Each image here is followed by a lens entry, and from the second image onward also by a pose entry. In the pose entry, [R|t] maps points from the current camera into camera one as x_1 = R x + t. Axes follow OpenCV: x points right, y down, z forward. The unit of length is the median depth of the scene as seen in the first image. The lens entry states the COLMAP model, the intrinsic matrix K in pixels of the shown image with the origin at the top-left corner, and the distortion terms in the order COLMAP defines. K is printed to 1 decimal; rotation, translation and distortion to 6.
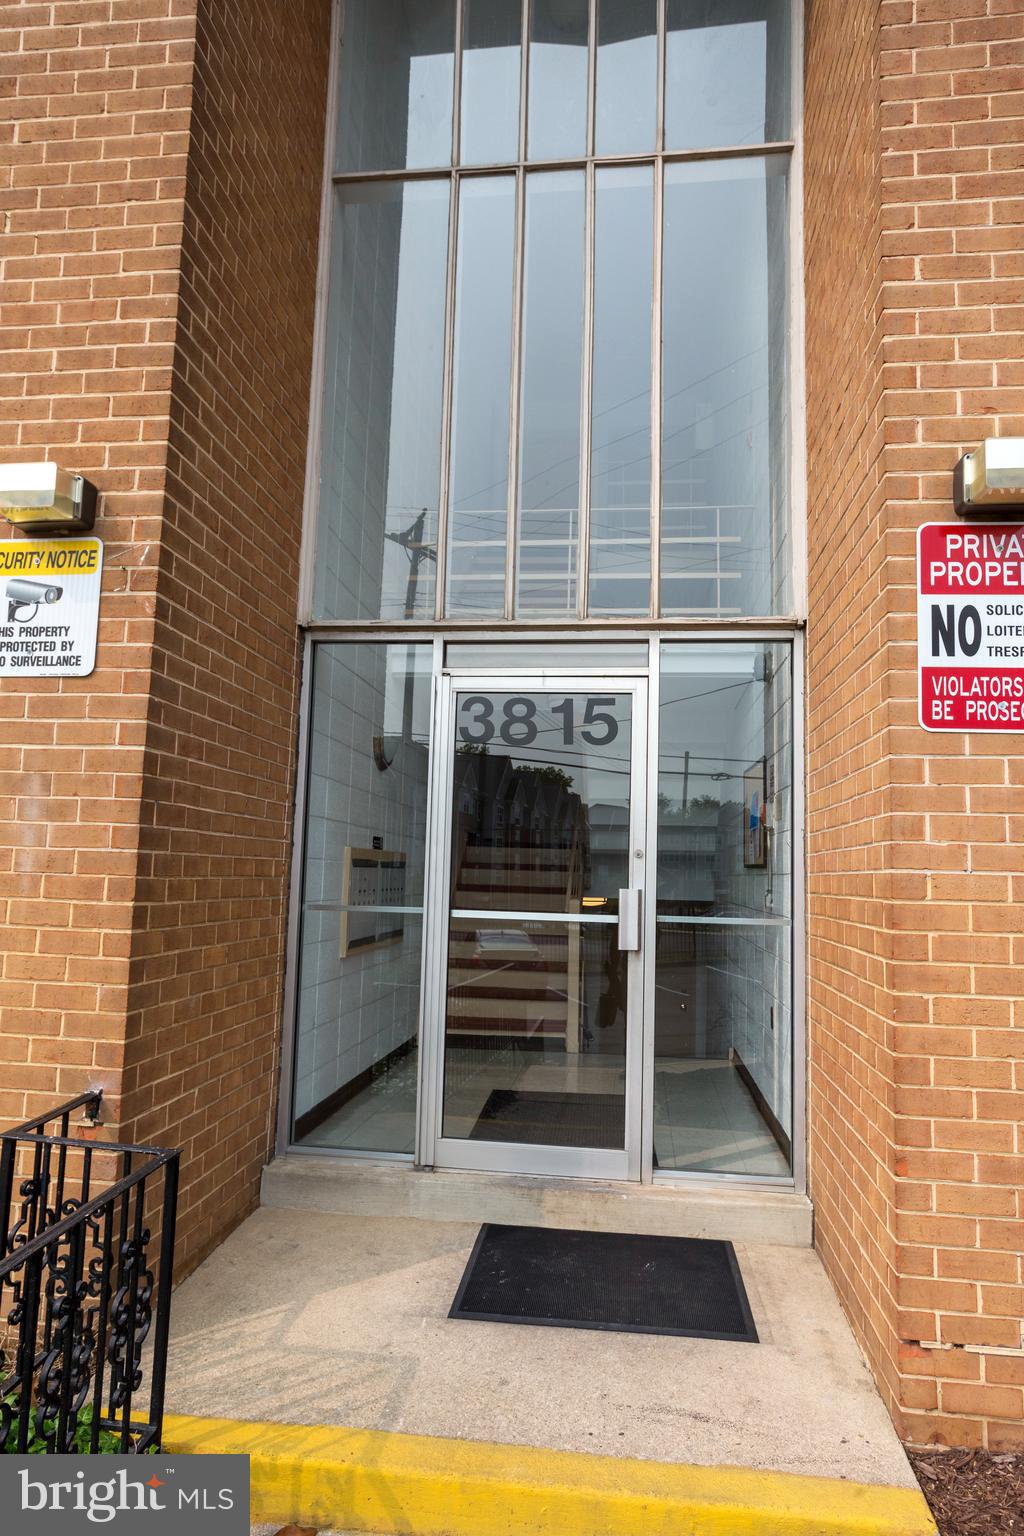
lens RADIAL K [[982.1, 0, 511.6], [0, 982.1, 772.6], [0, 0, 1]] dist [-0.040125, 0.052410]
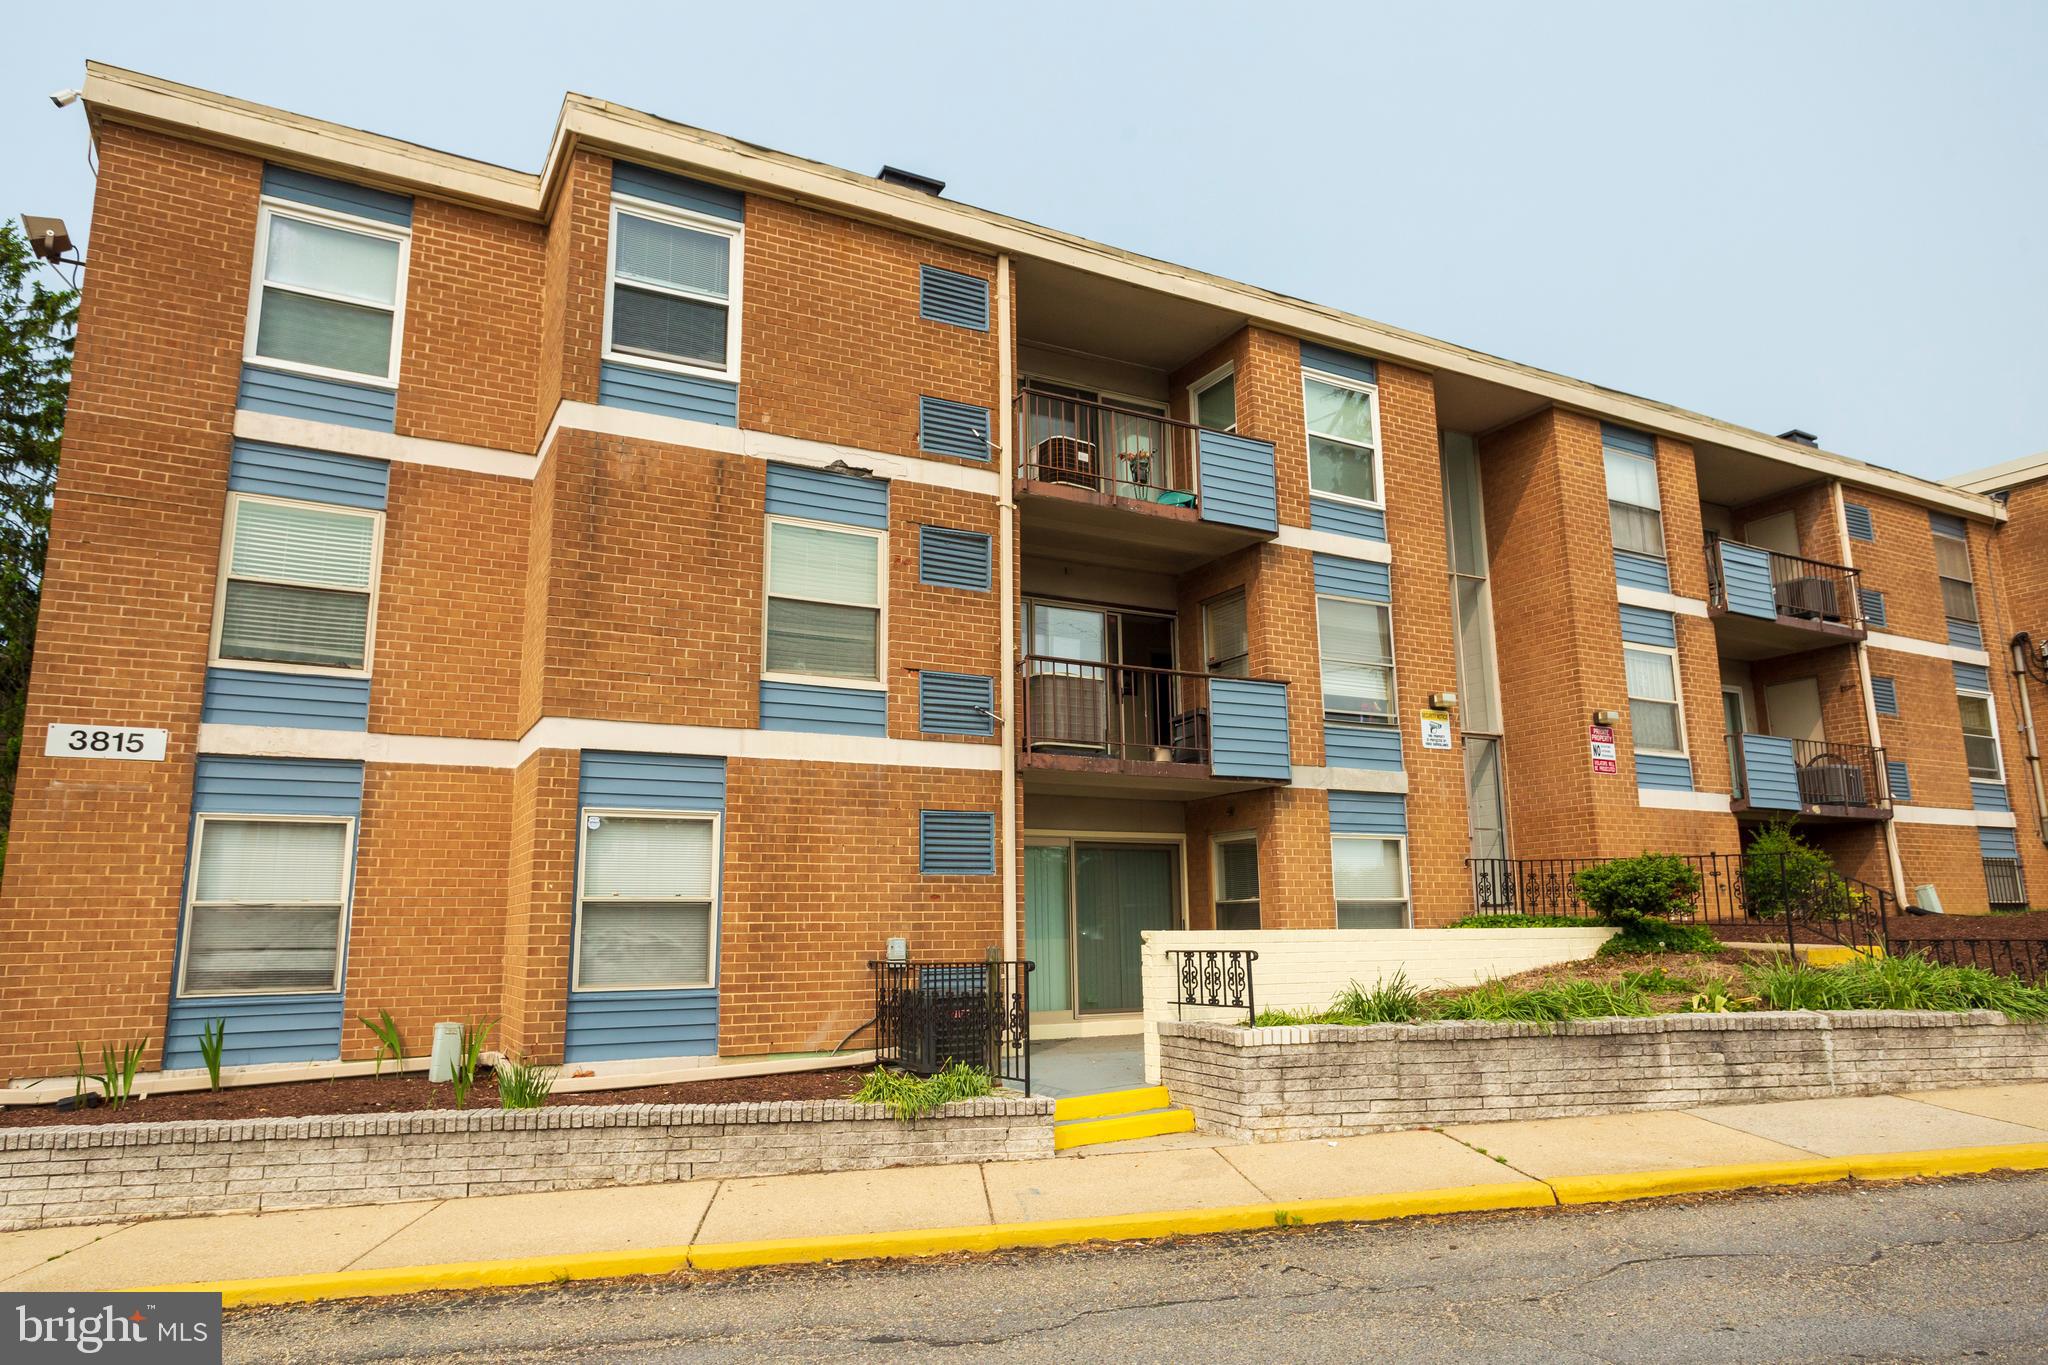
lens RADIAL K [[1309.4, 0, 1024.0], [0, 1309.4, 682.5], [0, 0, 1]] dist [-0.040125, 0.052410]
pose [[0.808749, 0.074757, 0.583384, -4.537963], [-0.024641, 0.995325, -0.093385, 0.146296], [-0.587637, 0.061150, 0.806810, -2.009961]]
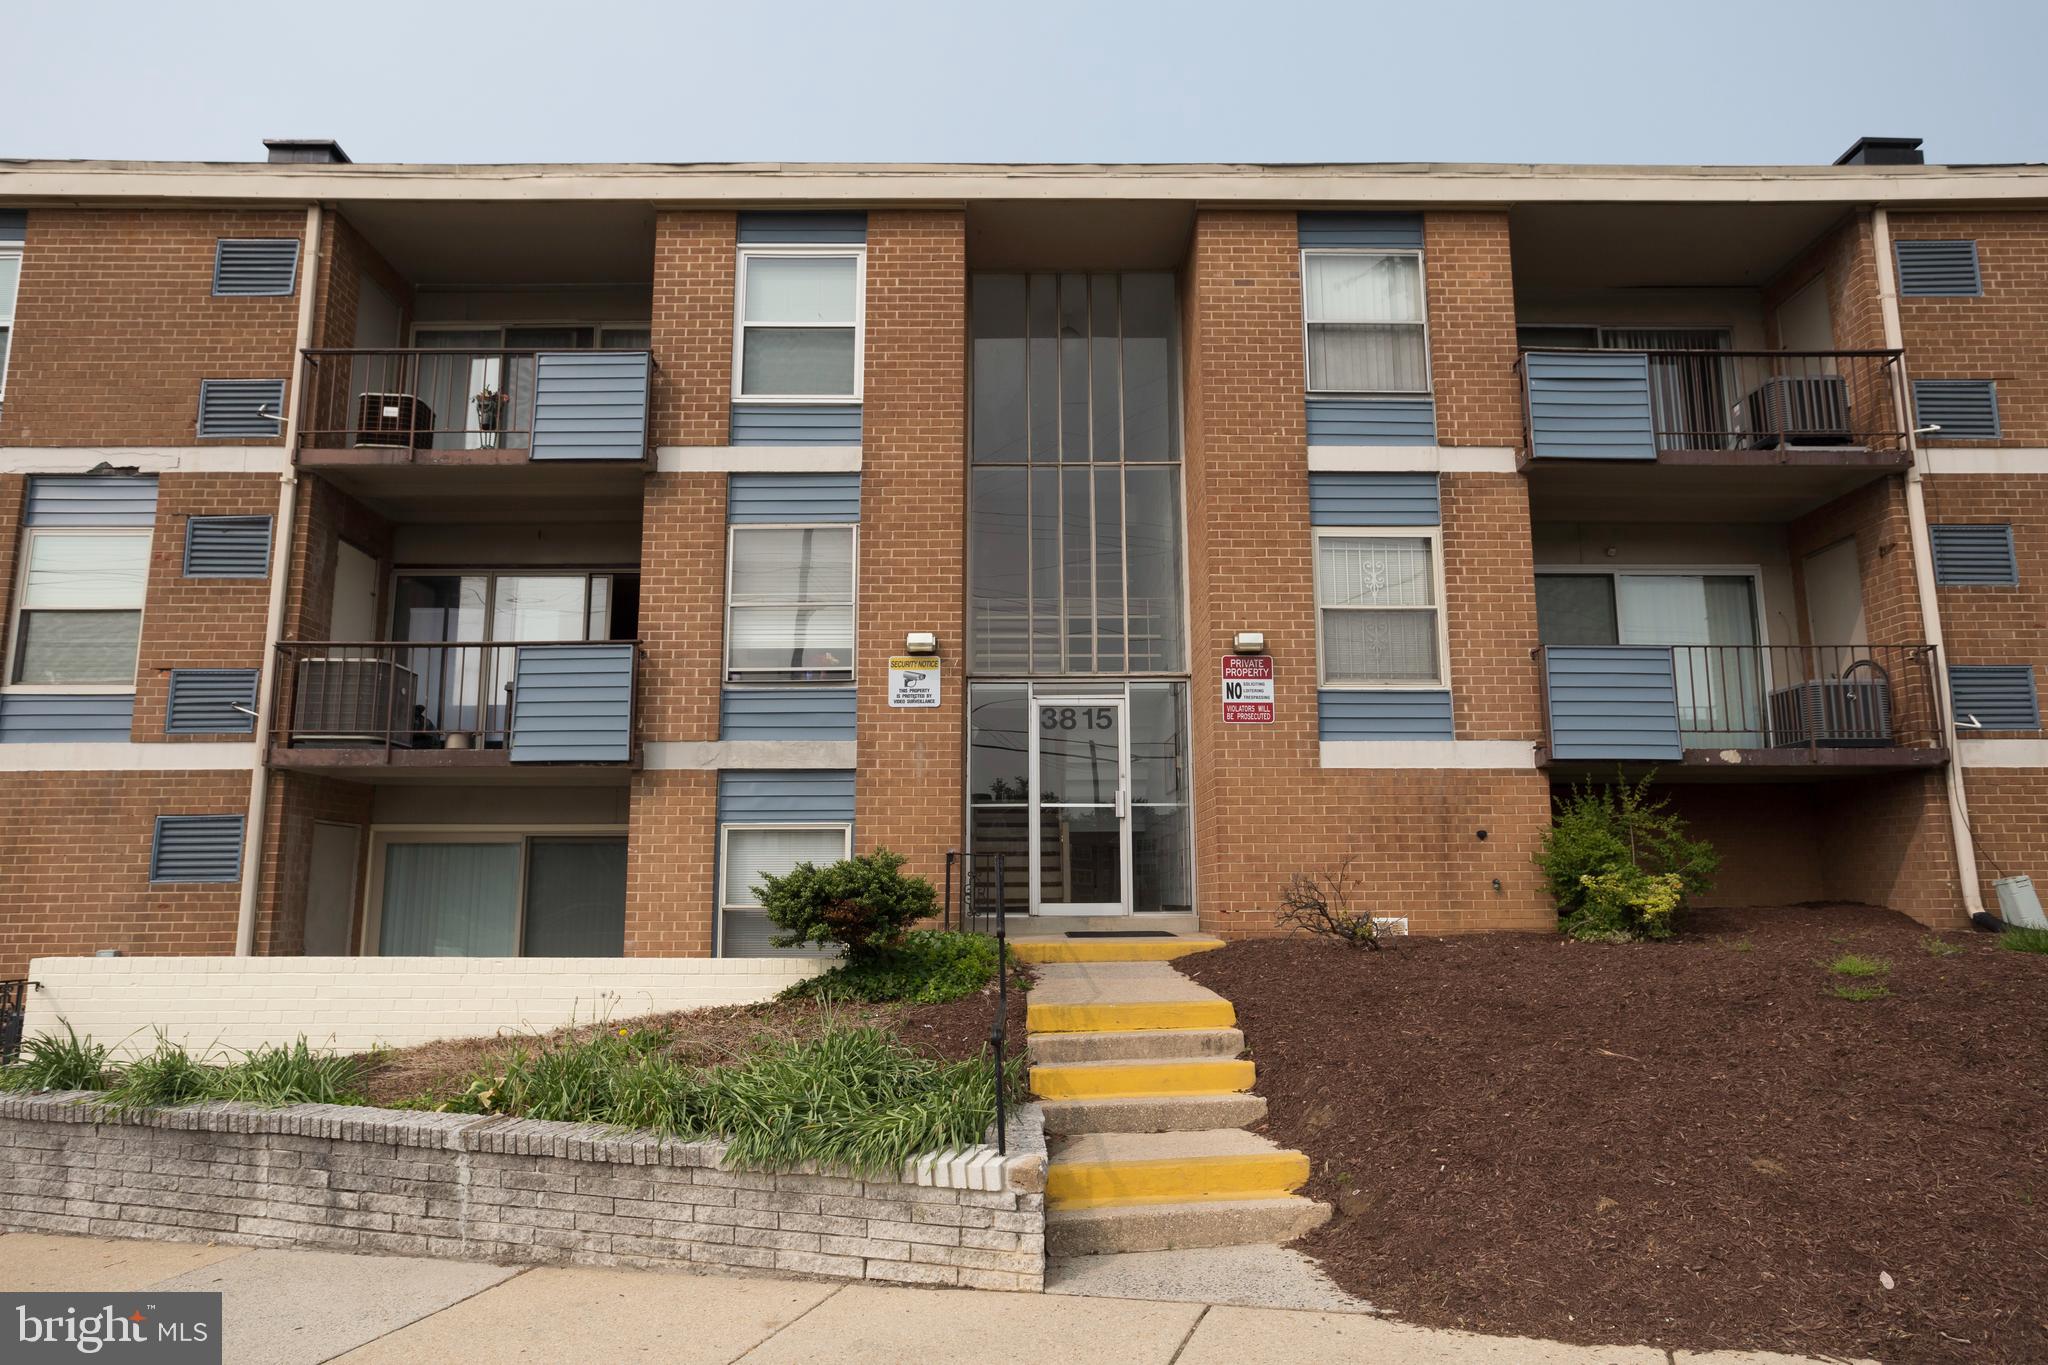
lens RADIAL K [[1309.4, 0, 1024.0], [0, 1309.4, 682.5], [0, 0, 1]] dist [-0.040125, 0.052410]
pose [[0.990623, -0.009360, 0.136300, -0.682232], [0.017899, 0.997943, -0.061555, 0.064599], [-0.135443, 0.063417, 0.988753, -2.664134]]
